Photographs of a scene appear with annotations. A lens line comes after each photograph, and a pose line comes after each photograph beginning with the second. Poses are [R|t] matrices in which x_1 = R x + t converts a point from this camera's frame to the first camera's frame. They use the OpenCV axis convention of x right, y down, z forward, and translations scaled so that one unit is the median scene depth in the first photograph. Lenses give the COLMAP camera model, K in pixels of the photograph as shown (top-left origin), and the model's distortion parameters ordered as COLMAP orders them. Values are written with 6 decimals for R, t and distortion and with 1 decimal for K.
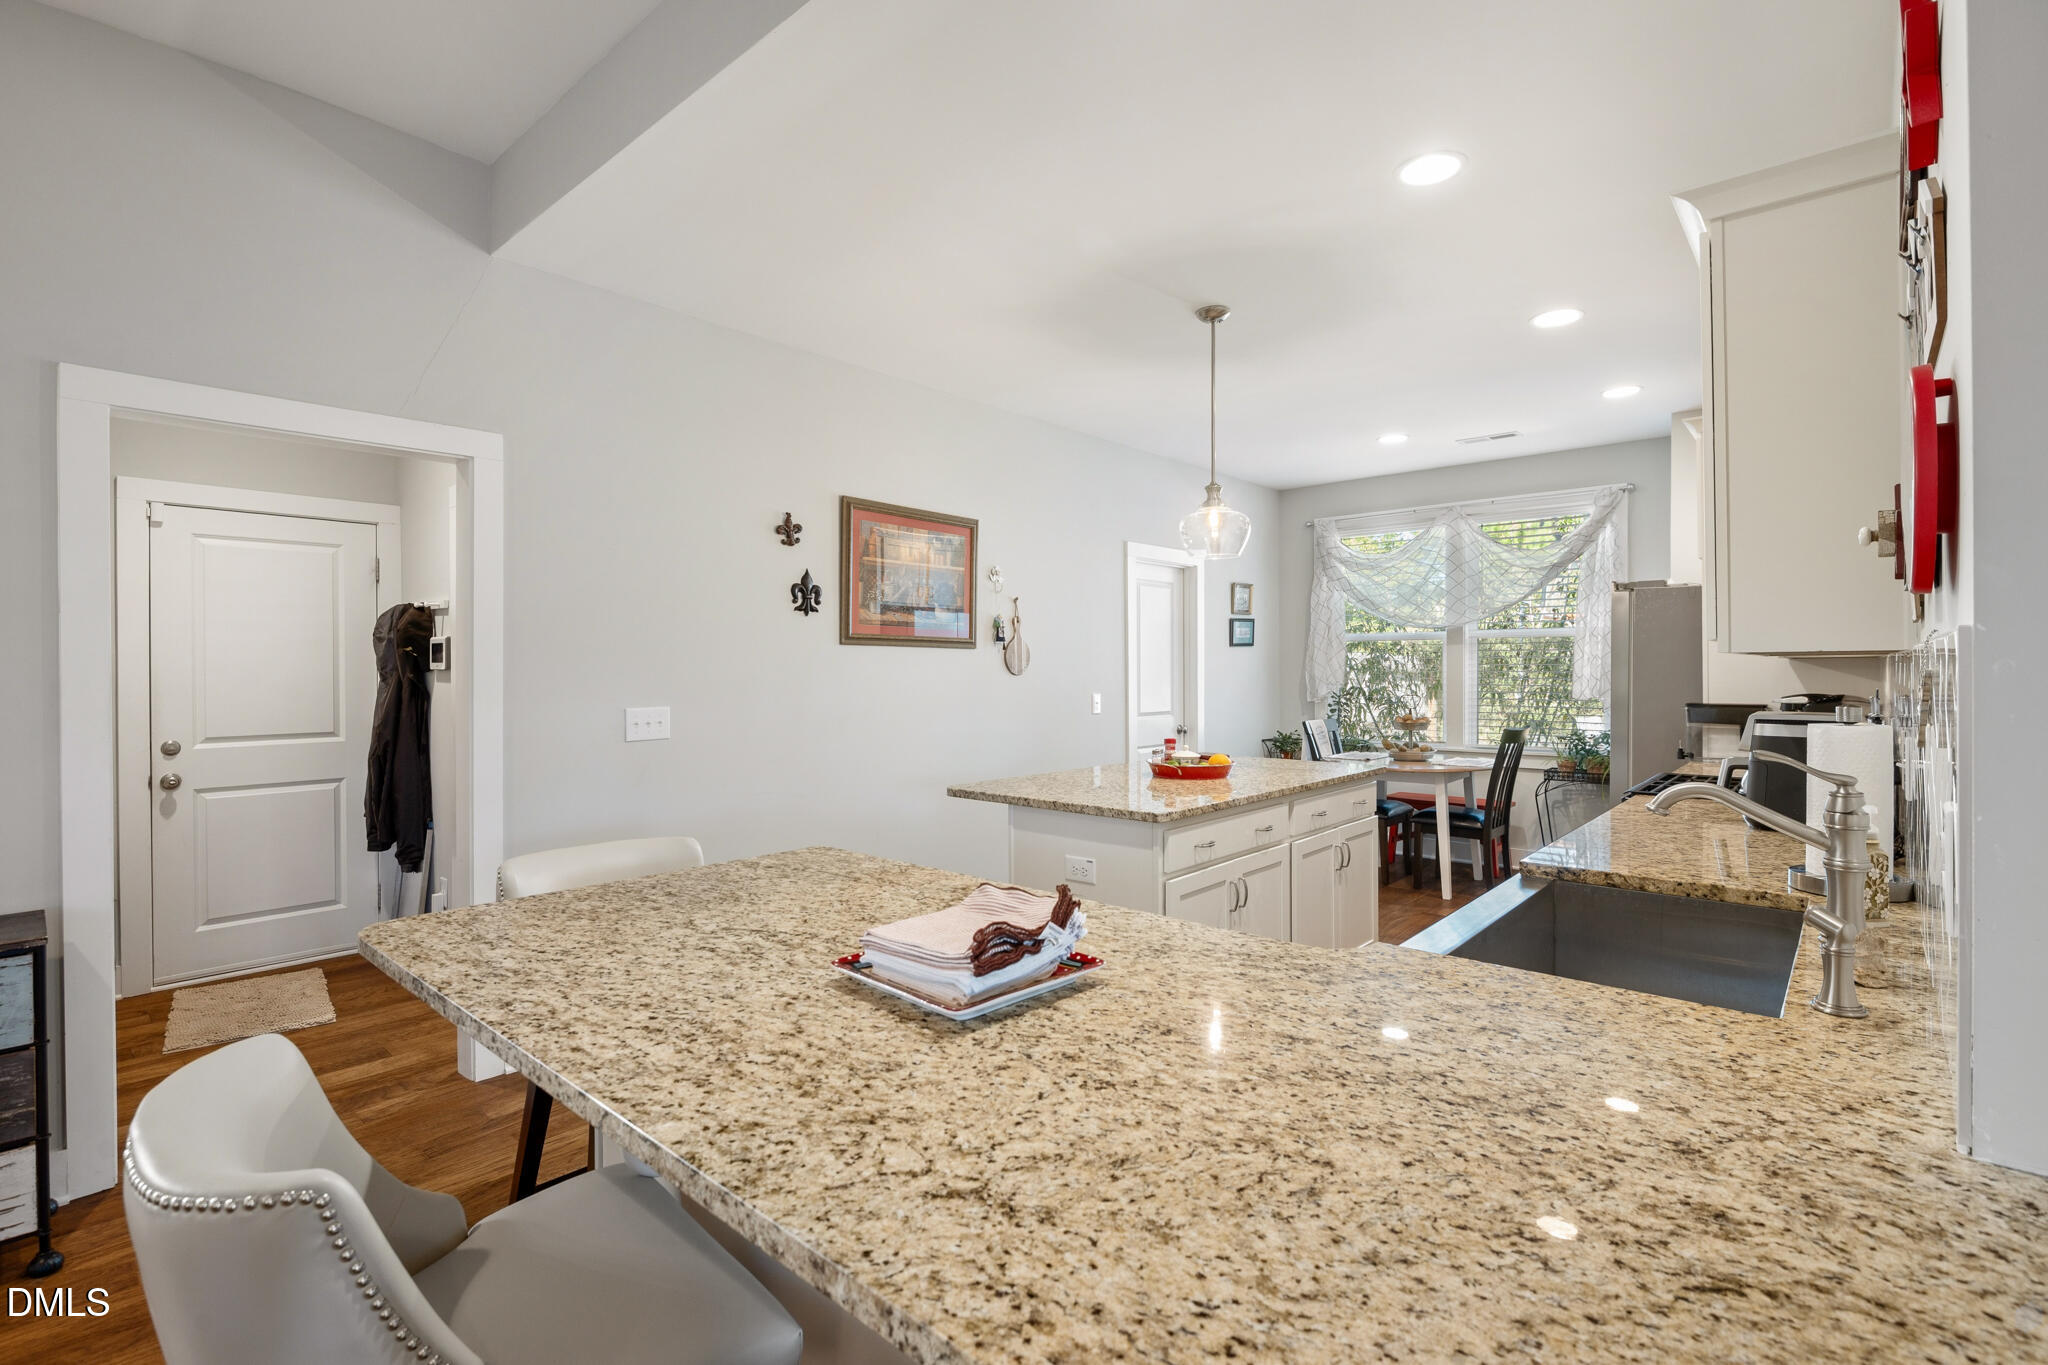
lens RADIAL K [[938.8, 0, 1023.8], [0, 938.8, 664.8], [0, 0, 1]] dist [0.000722, -0.000288]
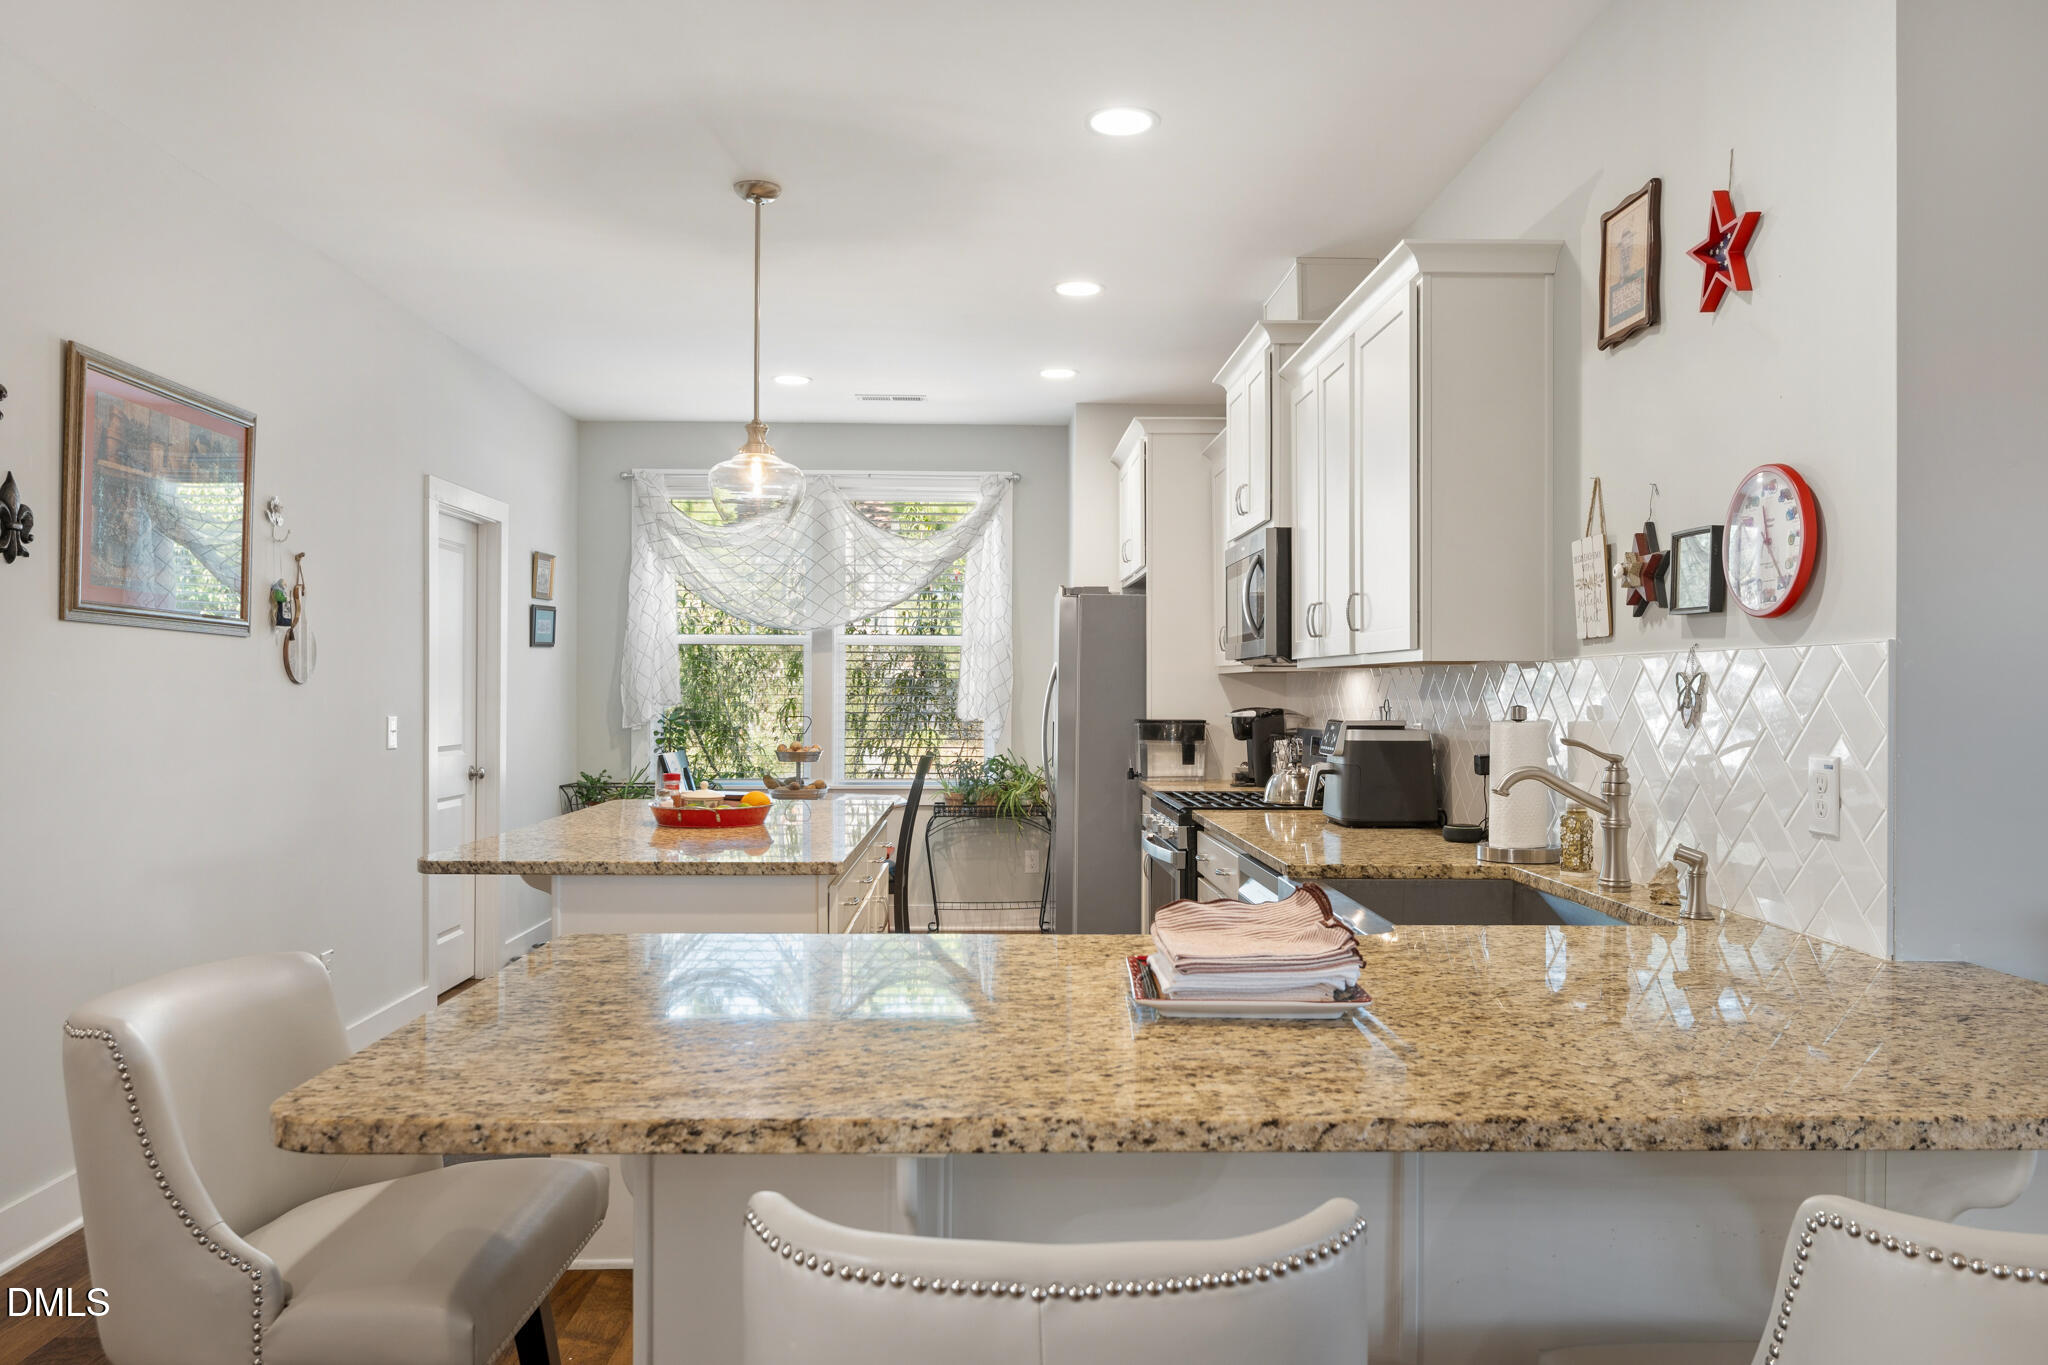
lens RADIAL K [[1415.4, 0, 1024.0], [0, 1415.4, 682.5], [0, 0, 1]] dist [0.000115, -0.000690]
pose [[0.729542, 0.011099, 0.683846, -0.399465], [-0.010519, 0.999932, -0.005008, 0.013817], [-0.683855, -0.003540, 0.729609, 0.049708]]
